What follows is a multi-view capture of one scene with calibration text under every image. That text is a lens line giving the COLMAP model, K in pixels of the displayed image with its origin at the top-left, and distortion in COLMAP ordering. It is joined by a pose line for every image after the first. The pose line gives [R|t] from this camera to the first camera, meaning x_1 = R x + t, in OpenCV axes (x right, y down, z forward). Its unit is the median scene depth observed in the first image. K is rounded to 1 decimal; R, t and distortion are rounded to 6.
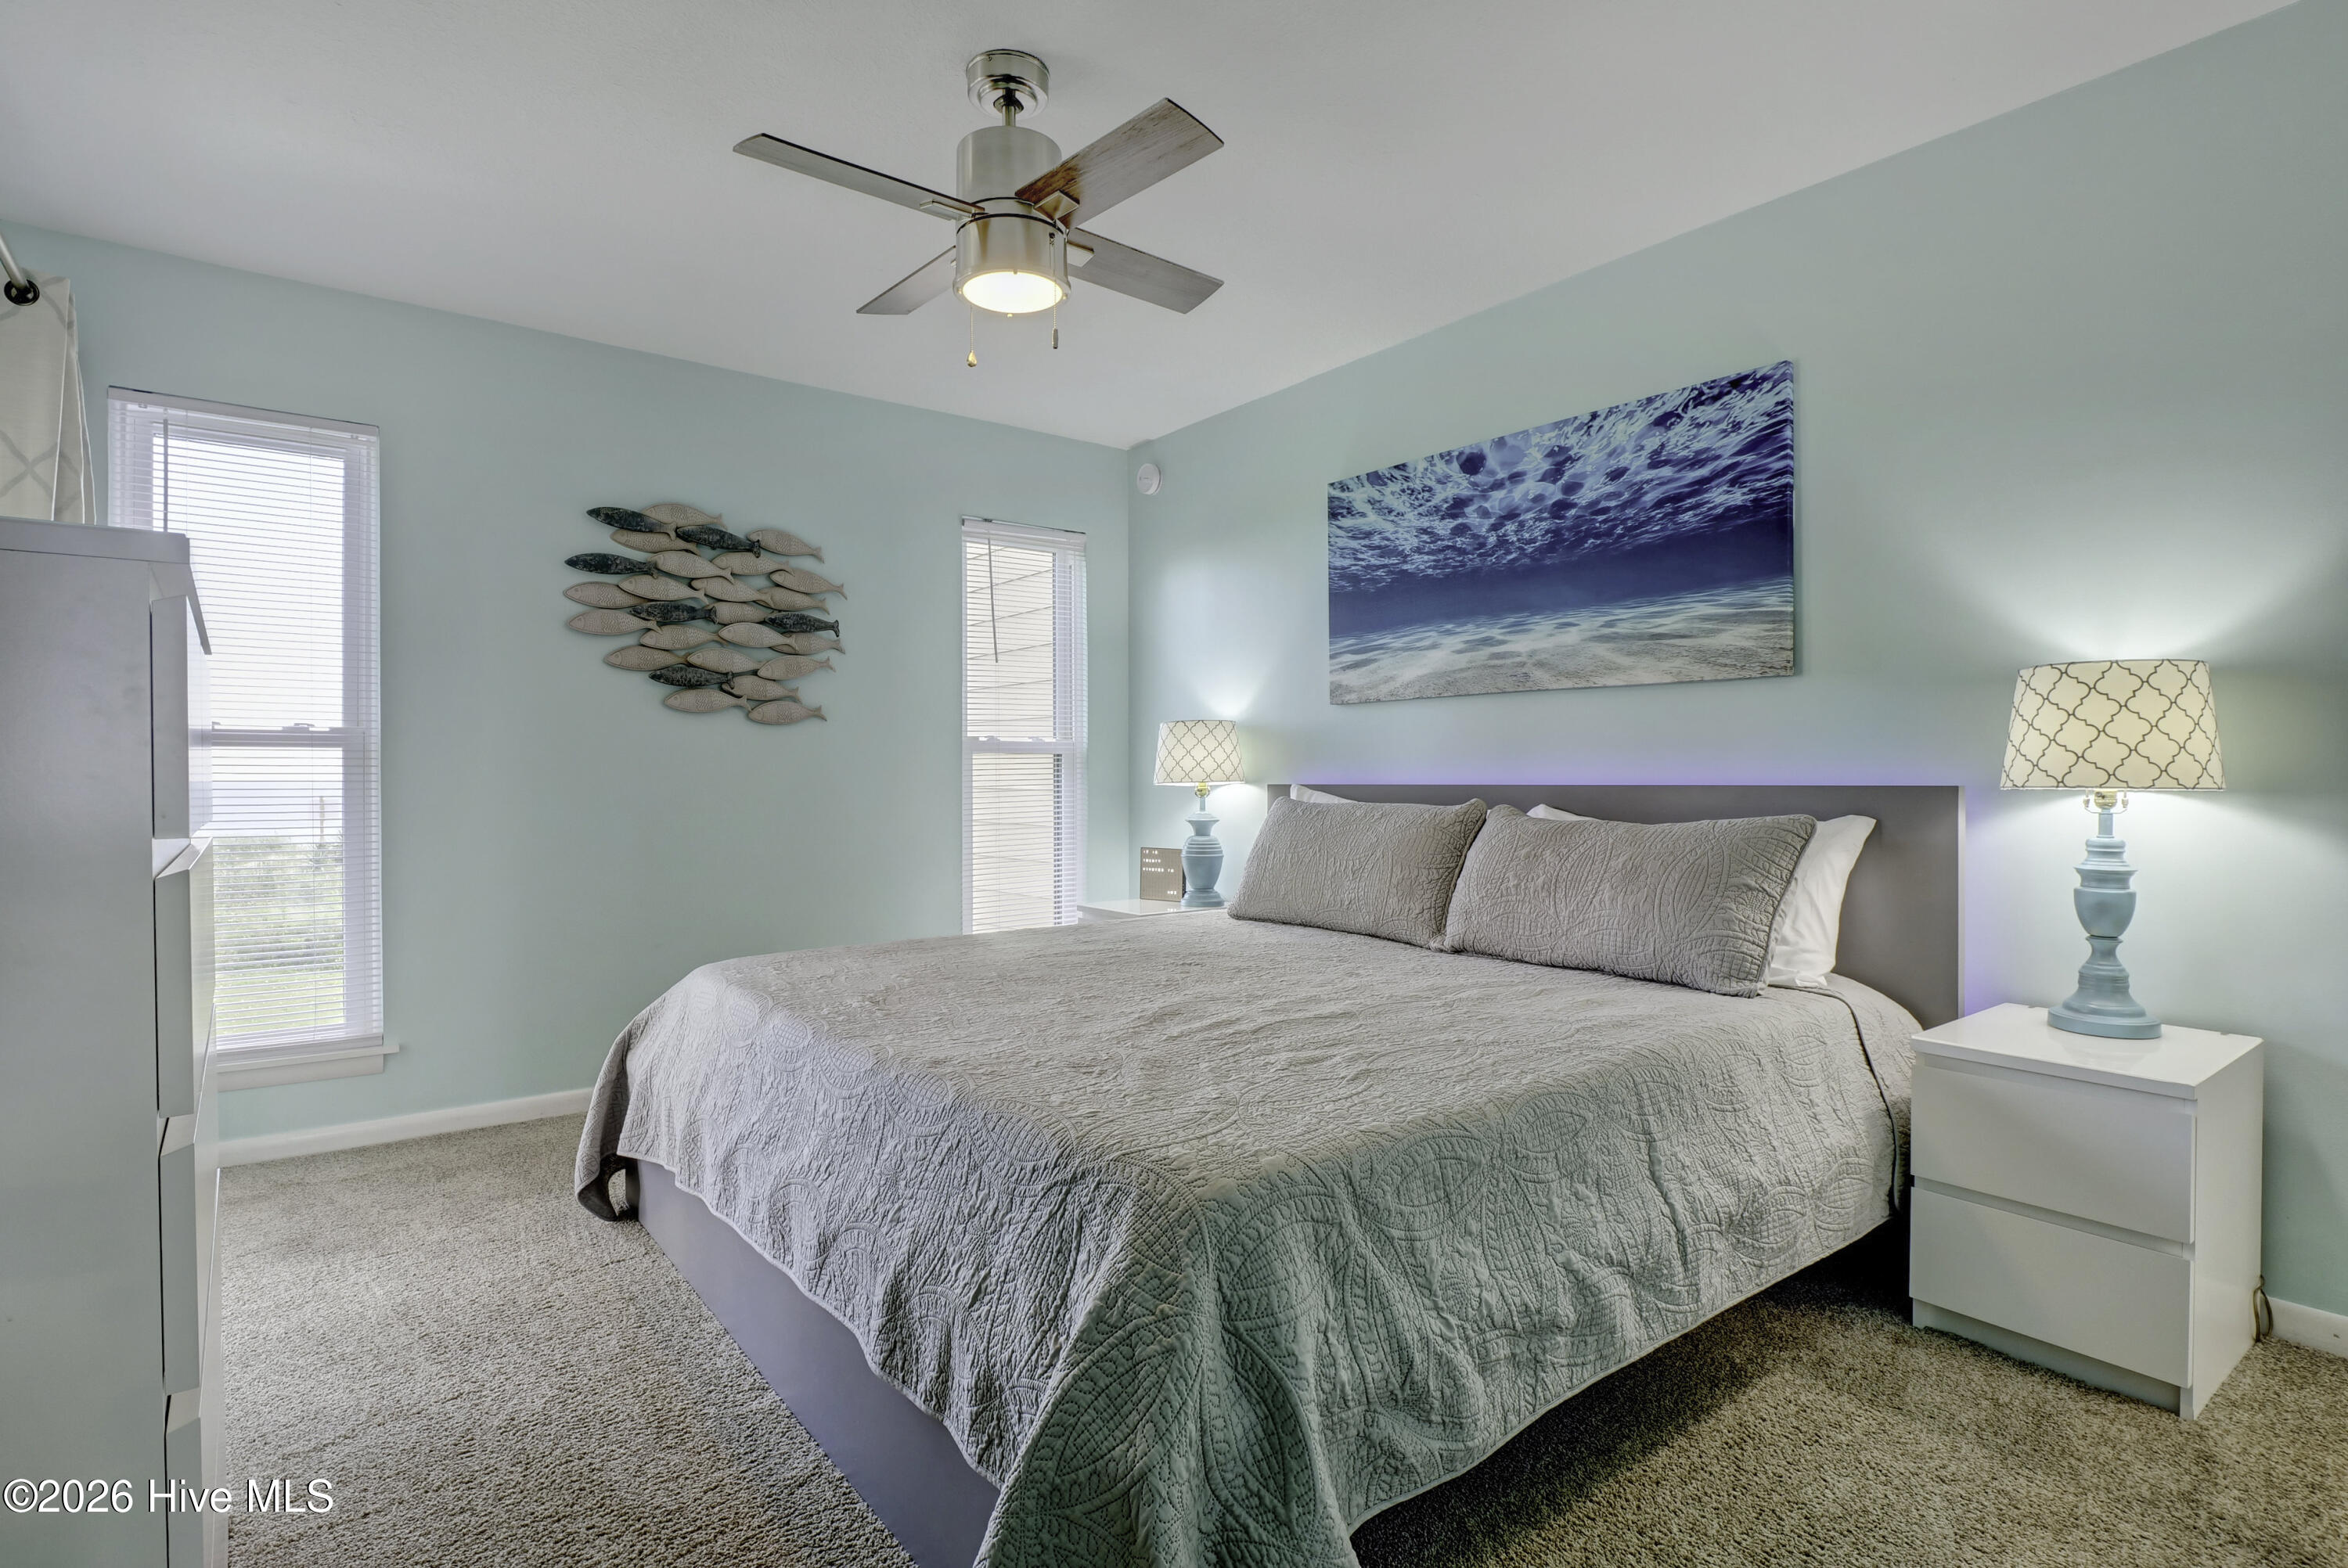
lens RADIAL K [[1139.6, 0, 1164.9], [0, 1139.6, 774.8], [0, 0, 1]] dist [-0.011223, -0.002287]
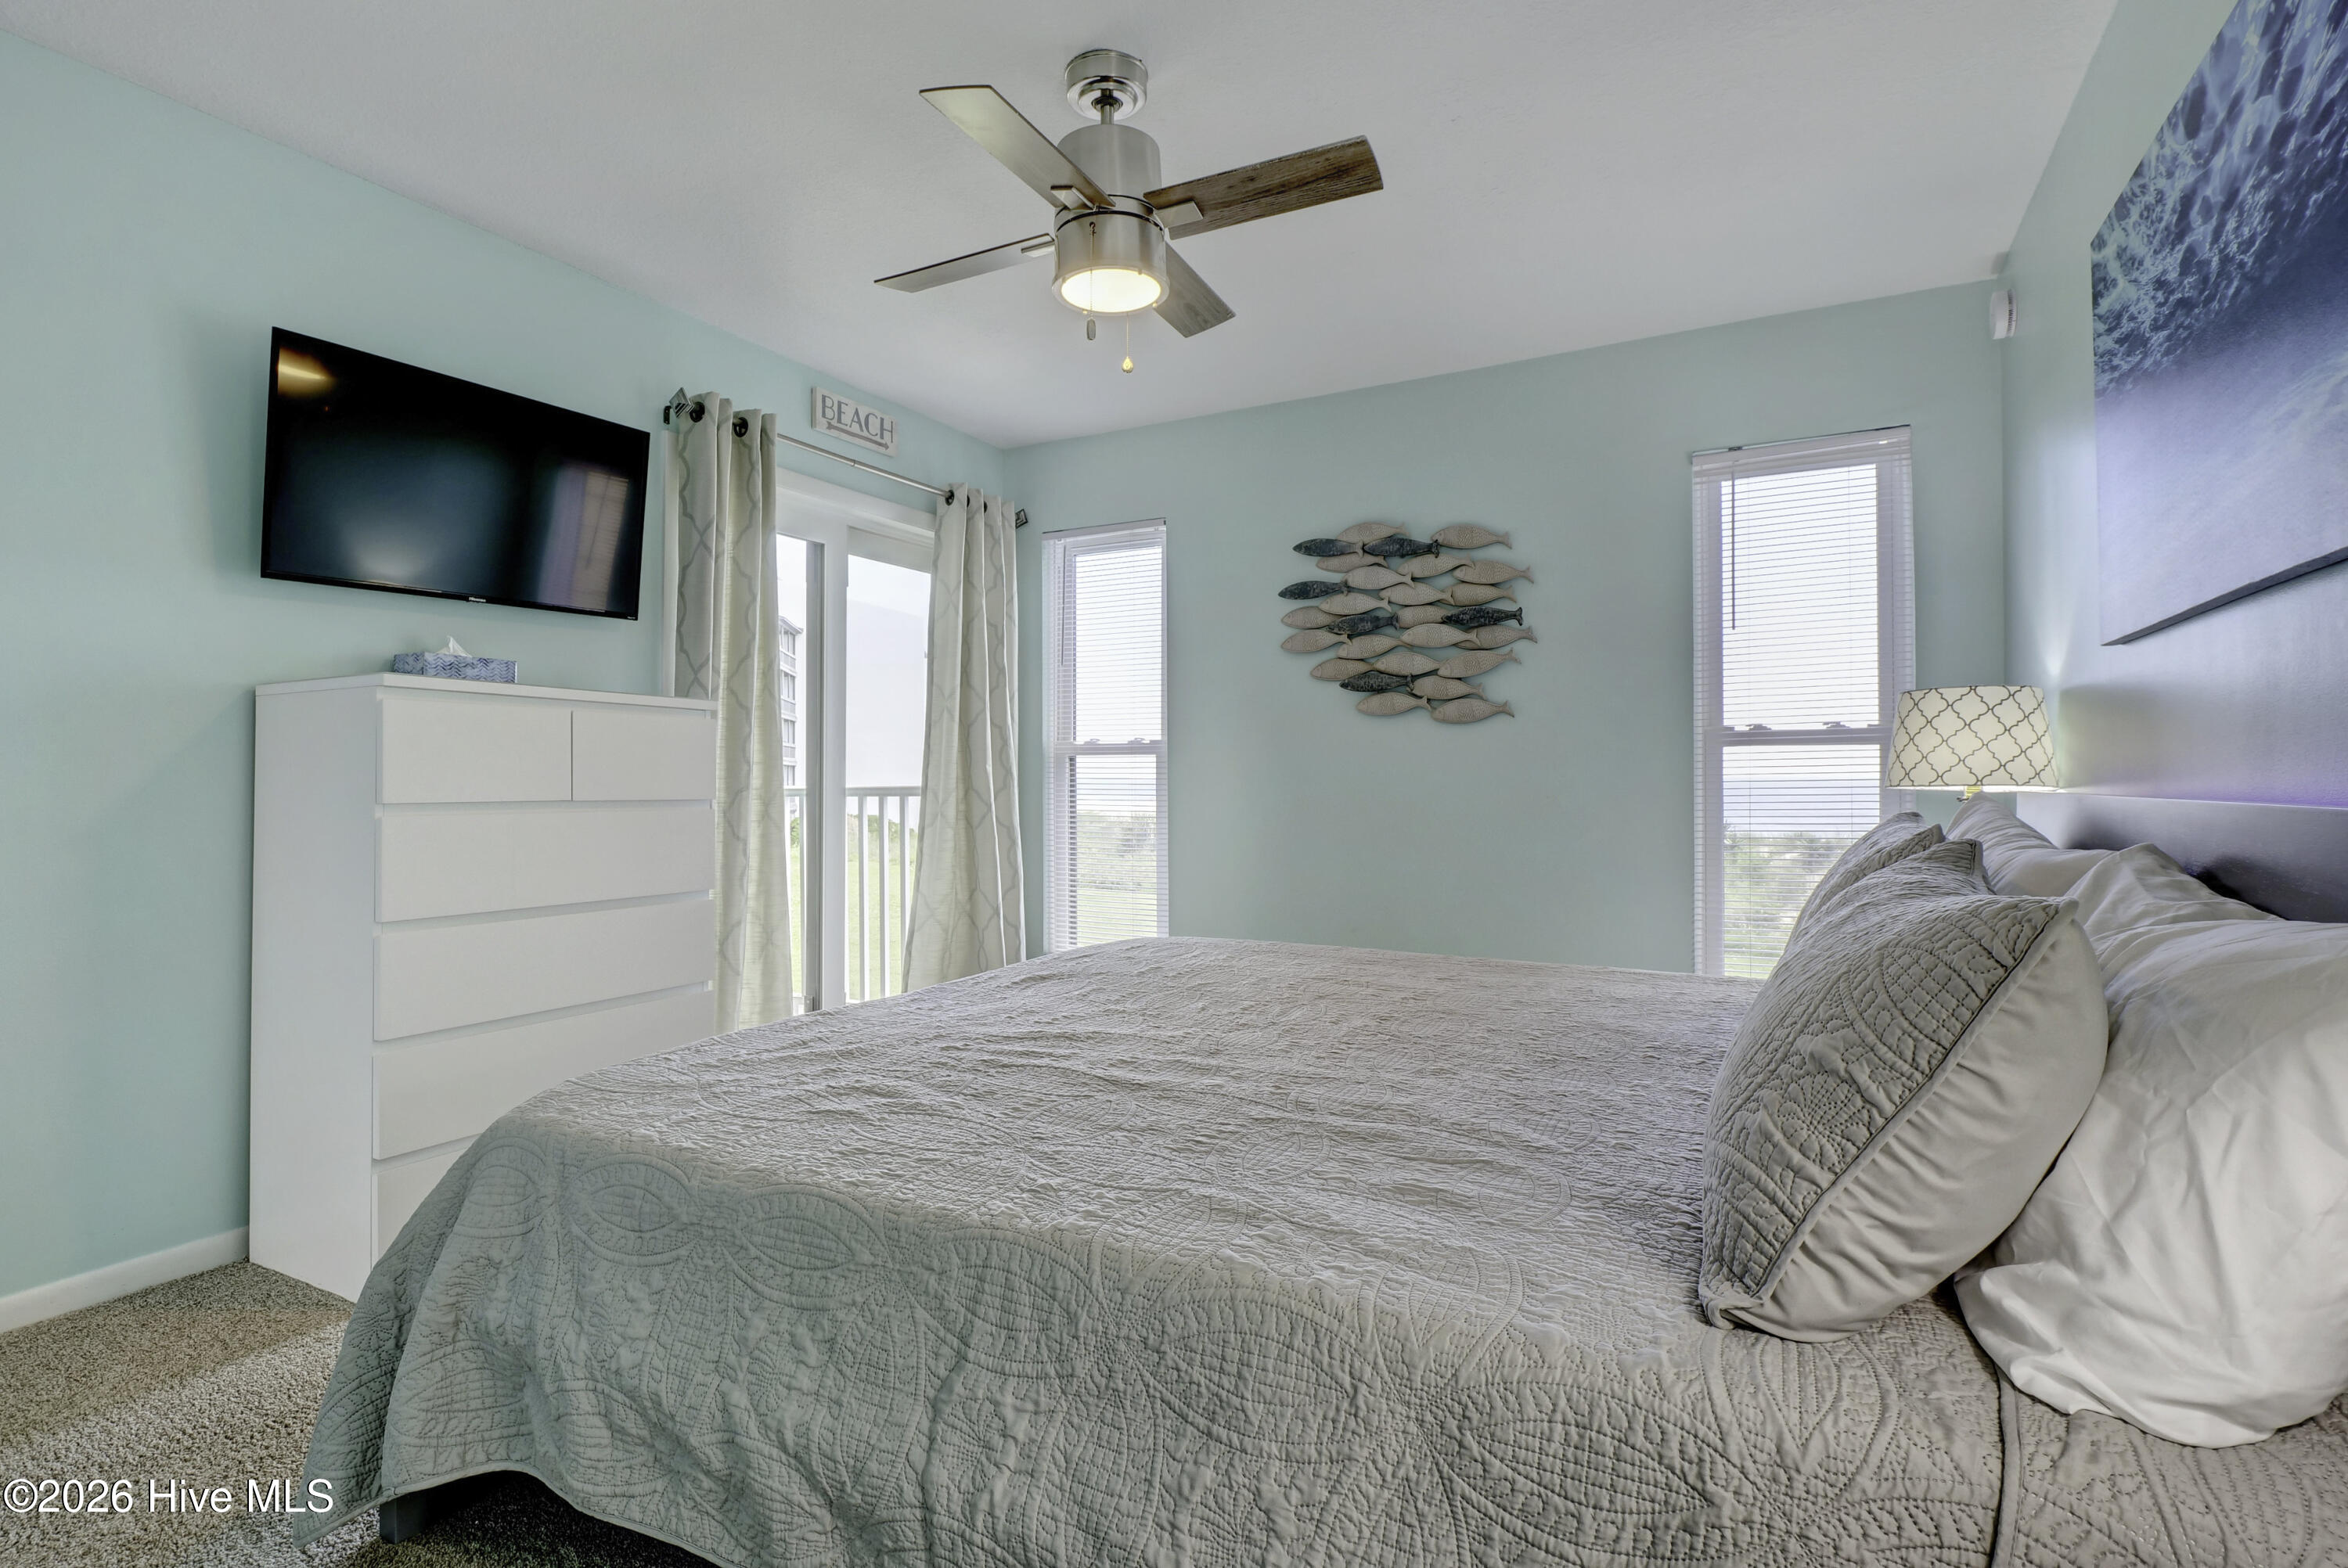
lens RADIAL K [[1139.6, 0, 1164.9], [0, 1139.6, 774.8], [0, 0, 1]] dist [-0.011223, -0.002287]
pose [[0.399806, 0.000989, -0.916599, 0.544869], [0.001541, 0.999997, 0.001751, -0.001457], [0.916598, -0.002112, 0.399803, 0.439516]]
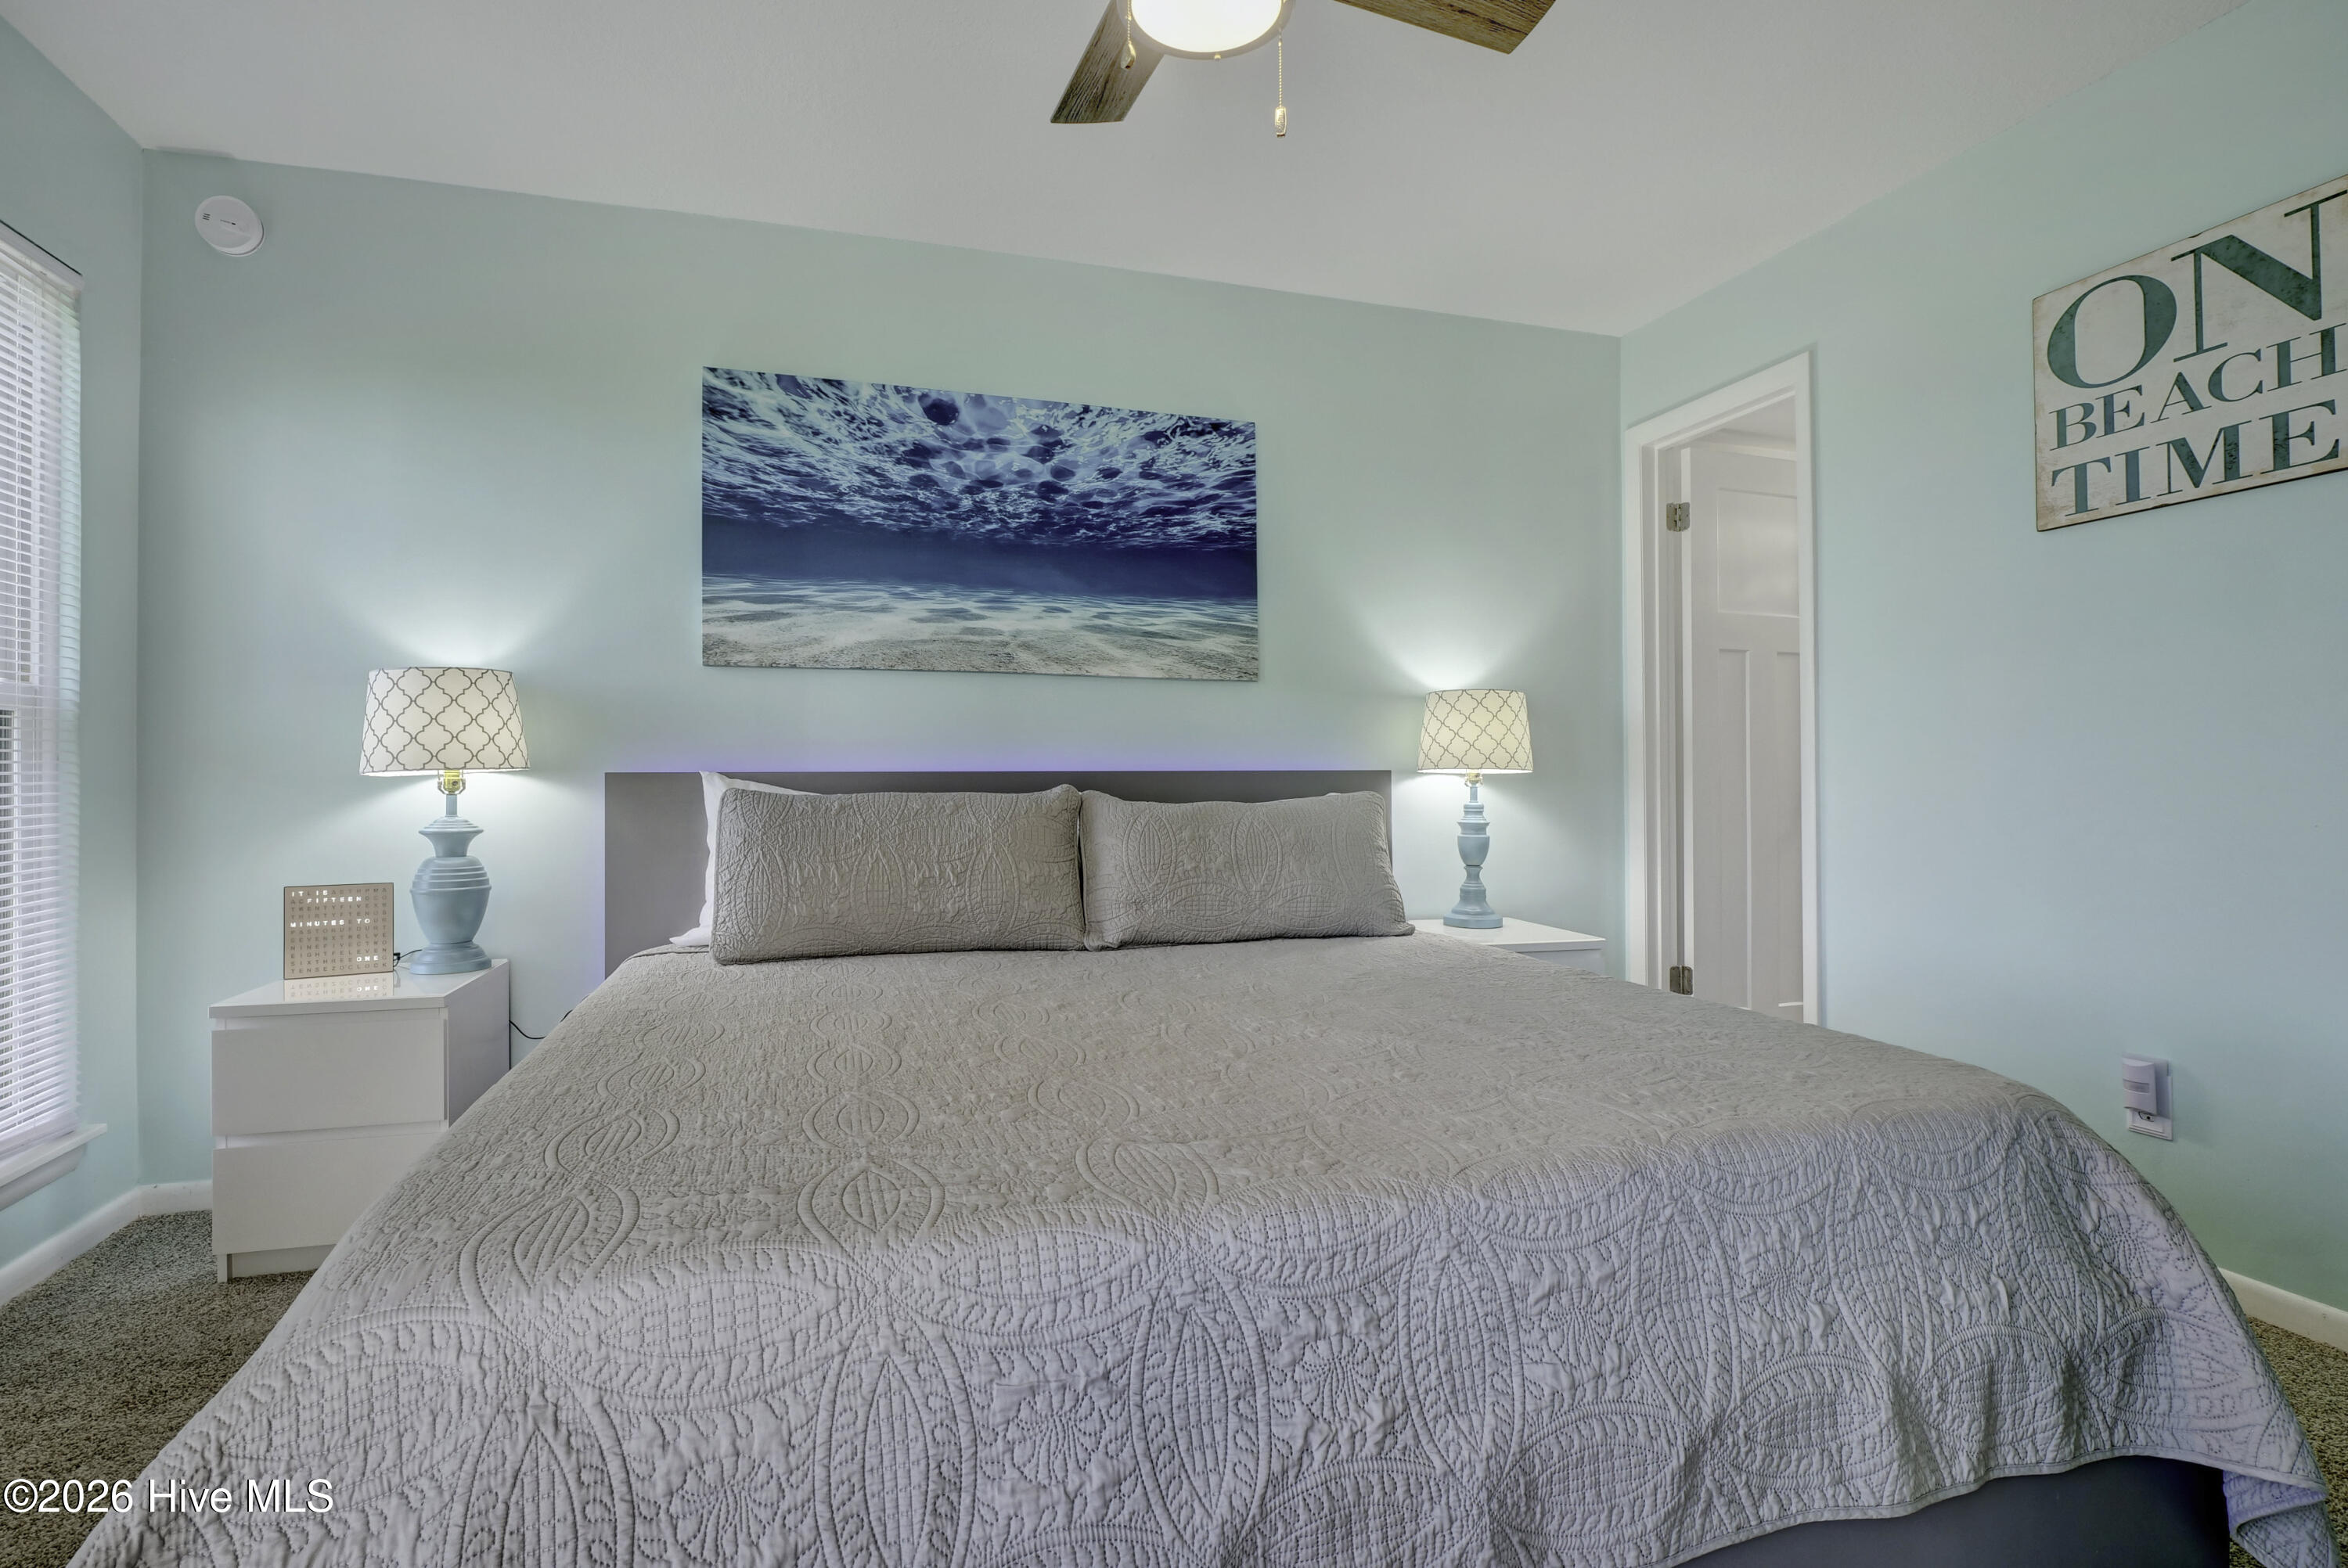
lens RADIAL K [[1139.6, 0, 1164.9], [0, 1139.6, 774.8], [0, 0, 1]] dist [-0.011223, -0.002287]
pose [[0.355539, 0.005878, 0.934643, -0.517275], [0.000522, 0.999979, -0.006488, 0.017368], [-0.934661, 0.002794, 0.355529, 0.539398]]
